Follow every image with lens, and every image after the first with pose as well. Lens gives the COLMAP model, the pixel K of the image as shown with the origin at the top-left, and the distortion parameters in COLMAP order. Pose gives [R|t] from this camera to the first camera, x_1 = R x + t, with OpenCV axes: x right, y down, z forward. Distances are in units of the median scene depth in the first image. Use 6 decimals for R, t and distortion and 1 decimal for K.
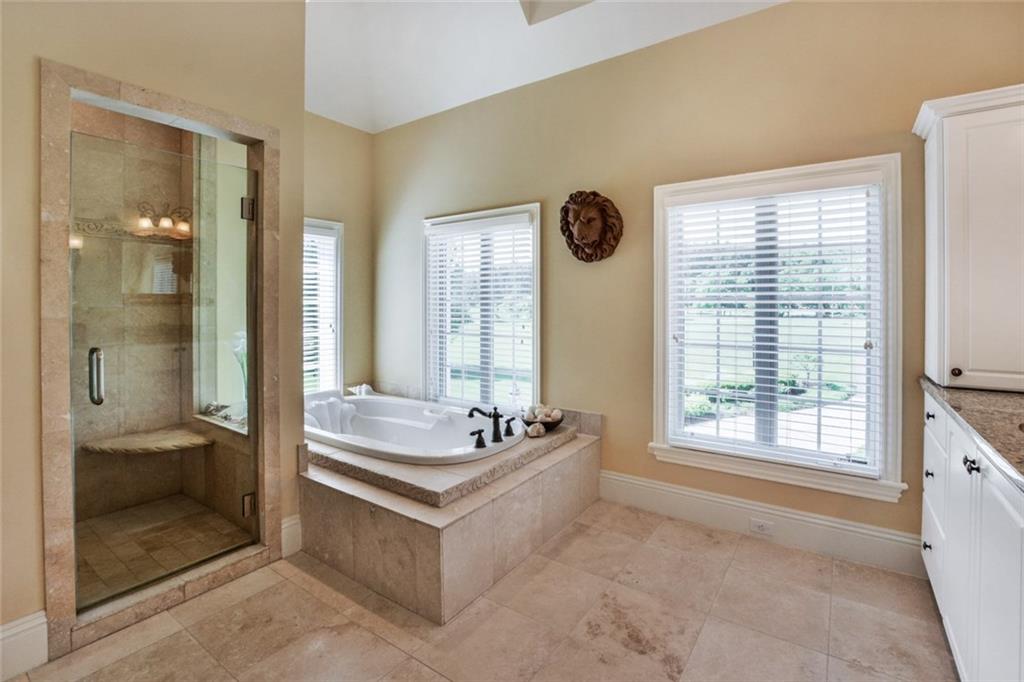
lens RADIAL K [[471.2, 0, 518.4], [0, 471.2, 306.2], [0, 0, 1]] dist [-0.003082, -0.000435]
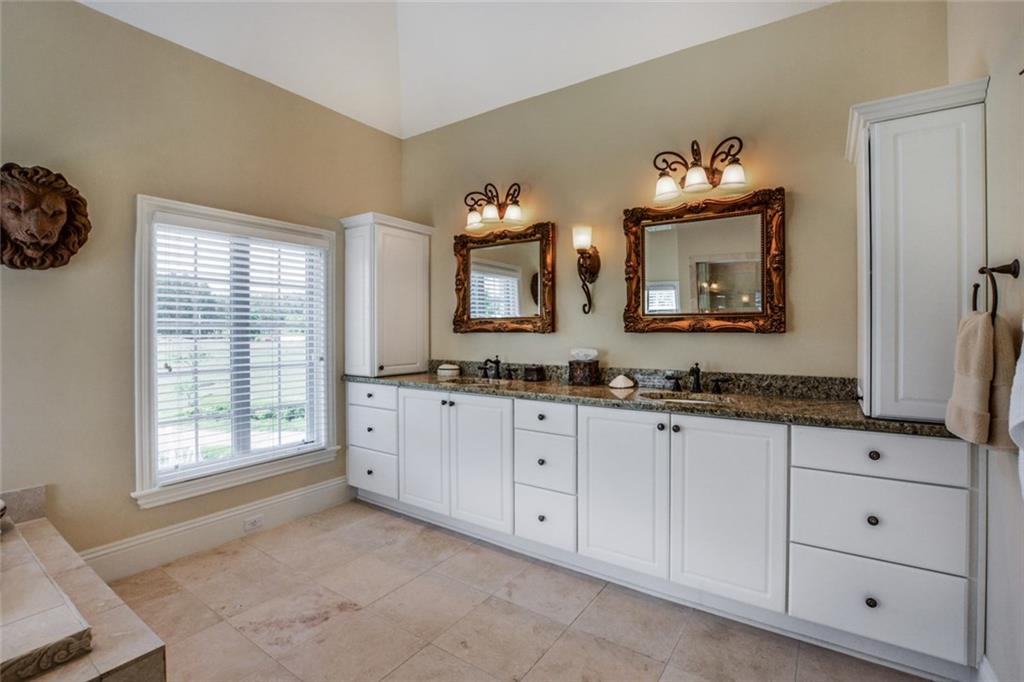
lens RADIAL K [[471.2, 0, 511.8], [0, 471.2, 333.2], [0, 0, 1]] dist [-0.003082, -0.000435]
pose [[0.024941, -0.002765, 0.999685, -0.611460], [0.010487, 0.999942, 0.002504, 0.006740], [-0.999634, 0.010421, 0.024969, 0.325159]]
